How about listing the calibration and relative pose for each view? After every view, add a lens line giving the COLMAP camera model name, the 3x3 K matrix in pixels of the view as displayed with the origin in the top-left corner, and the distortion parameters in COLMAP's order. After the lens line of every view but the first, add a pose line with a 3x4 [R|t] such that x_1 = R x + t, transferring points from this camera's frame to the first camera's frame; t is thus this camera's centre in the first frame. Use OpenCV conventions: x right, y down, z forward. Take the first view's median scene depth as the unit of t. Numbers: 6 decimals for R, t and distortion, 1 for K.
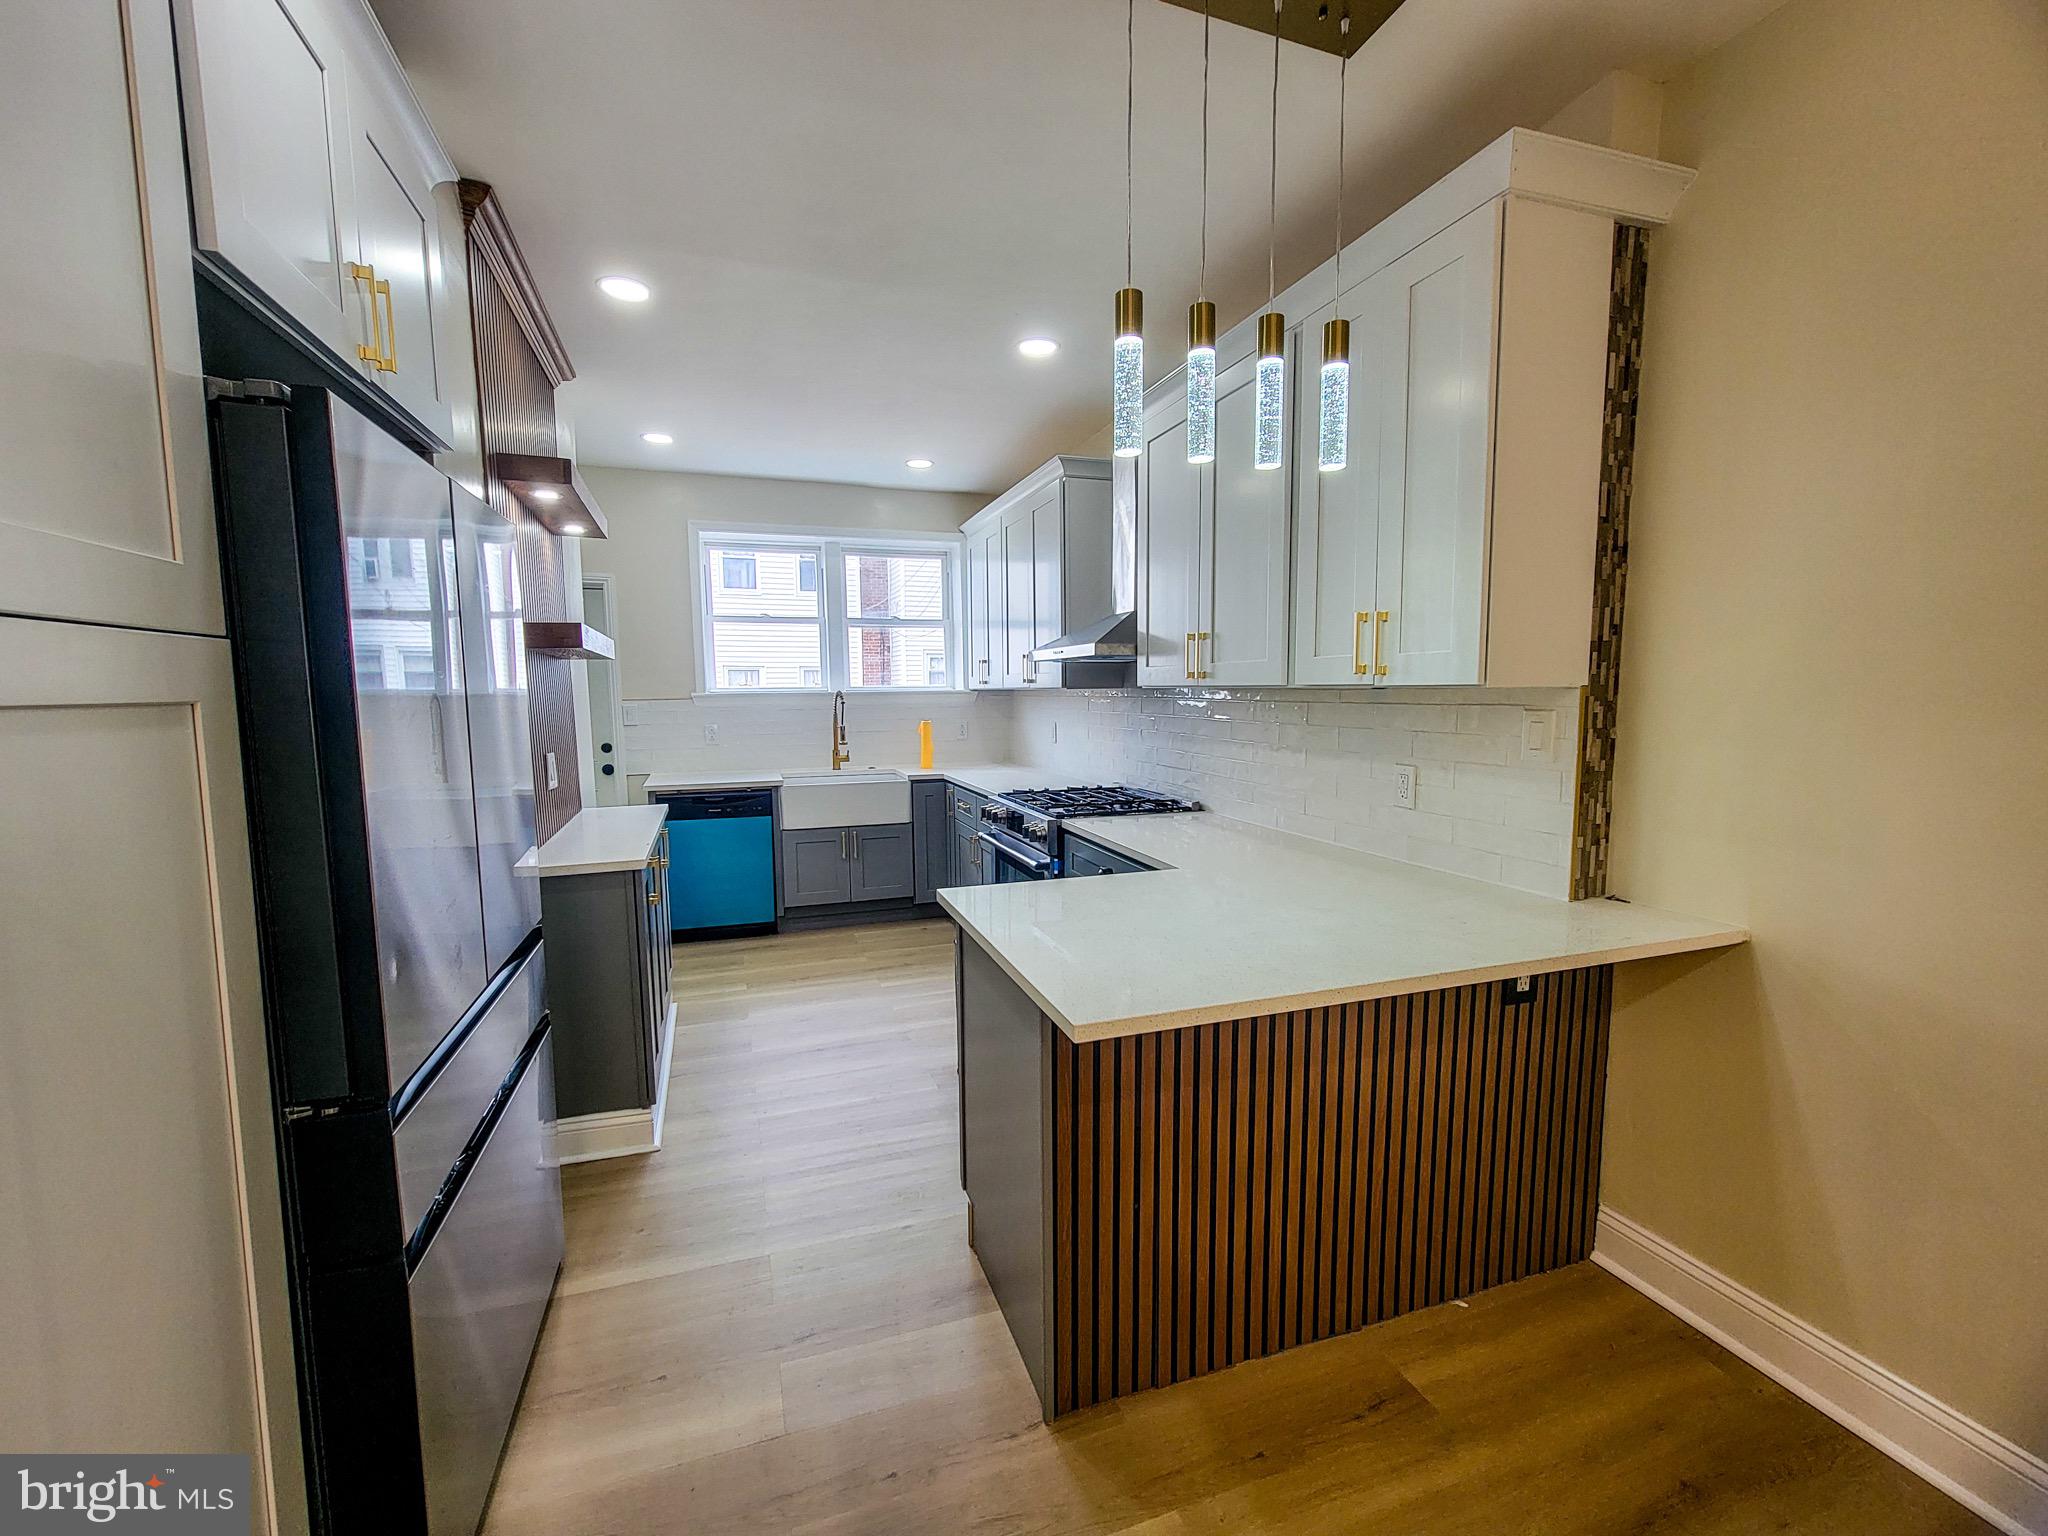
lens RADIAL K [[831.0, 0, 1004.9], [0, 831.0, 780.3], [0, 0, 1]] dist [-0.013612, -0.000079]
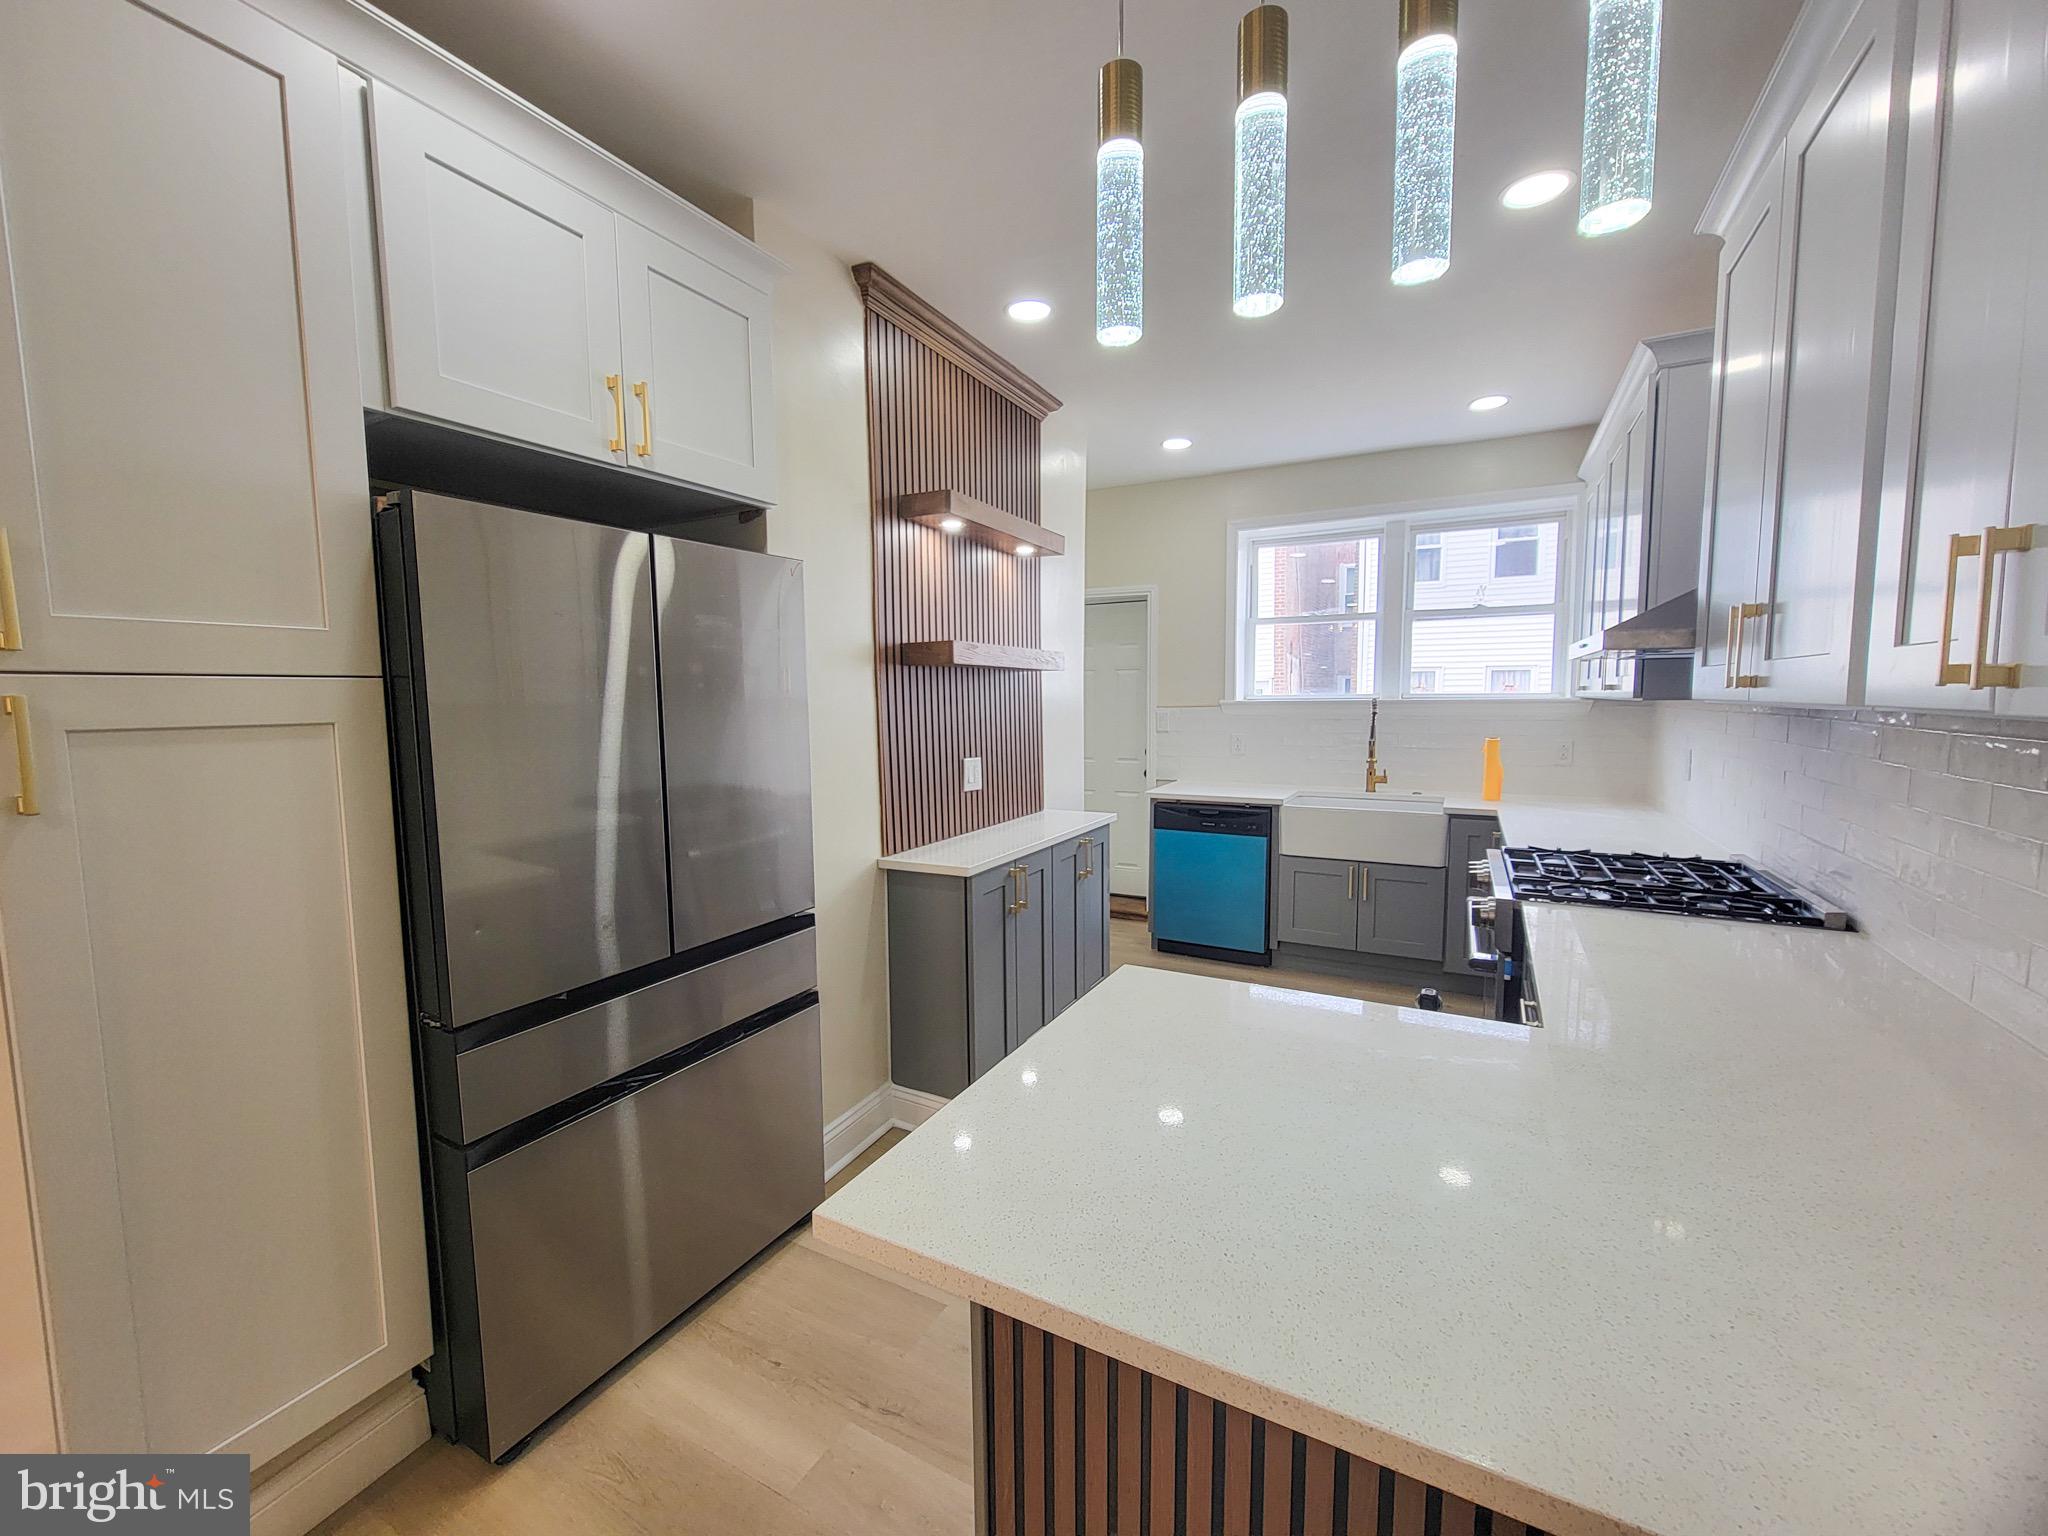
lens RADIAL K [[831.0, 0, 1014.1], [0, 831.0, 779.1], [0, 0, 1]] dist [-0.013612, -0.000079]
pose [[0.677160, 0.075454, -0.731957, 0.189820], [-0.076812, 0.996543, 0.031667, -0.027755], [0.731815, 0.034780, 0.680615, 0.181458]]
